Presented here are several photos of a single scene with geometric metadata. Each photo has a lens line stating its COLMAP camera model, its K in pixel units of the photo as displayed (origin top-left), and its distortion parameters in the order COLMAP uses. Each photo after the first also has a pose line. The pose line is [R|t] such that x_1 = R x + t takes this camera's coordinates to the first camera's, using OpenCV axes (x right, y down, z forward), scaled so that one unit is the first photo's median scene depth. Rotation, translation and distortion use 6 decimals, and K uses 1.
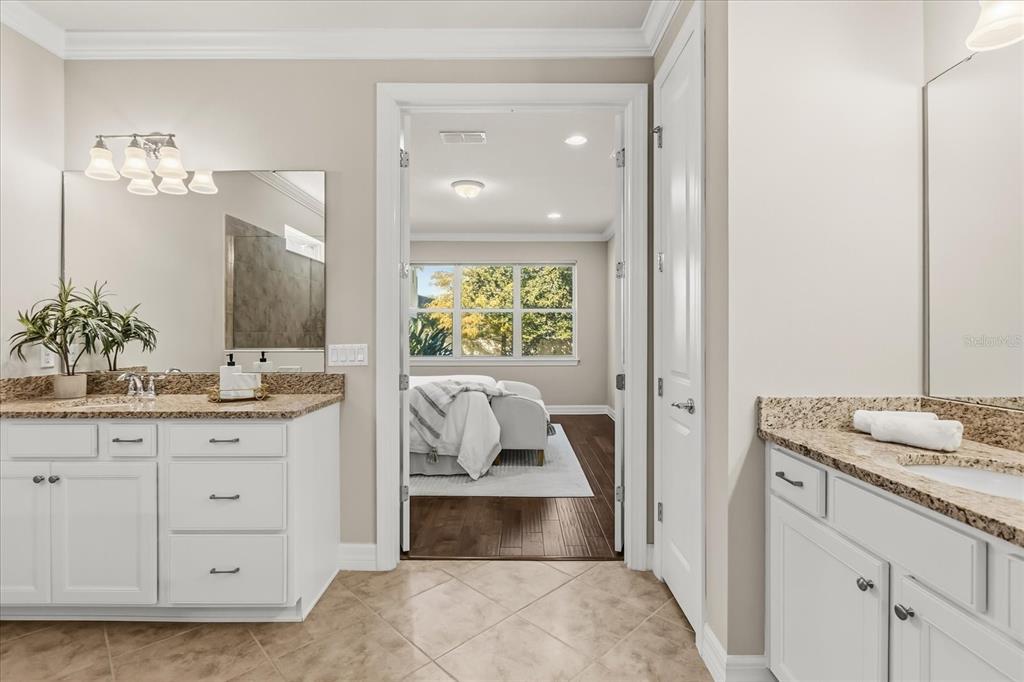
lens RADIAL K [[488.6, 0, 512.7], [0, 488.6, 337.3], [0, 0, 1]] dist [-0.002800, -0.000513]
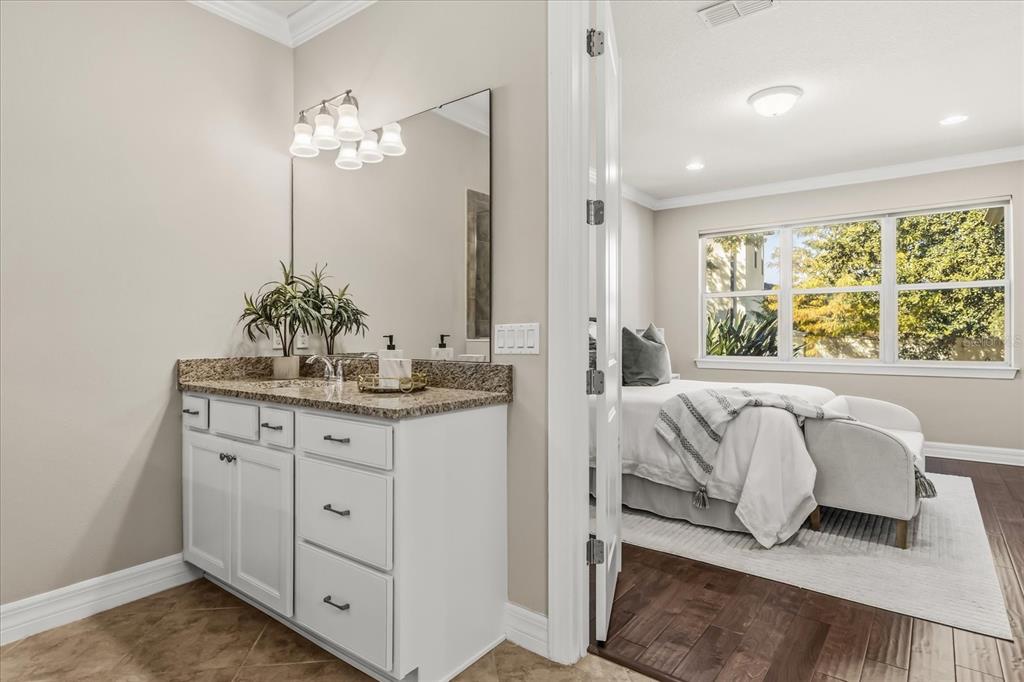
lens RADIAL K [[549.6, 0, 512.6], [0, 549.6, 334.2], [0, 0, 1]] dist [-0.003854, 0.001486]
pose [[0.795628, -0.000635, -0.605785, 0.135251], [-0.005296, 0.999954, -0.008004, 0.034373], [0.605762, 0.009576, 0.795588, 0.343893]]
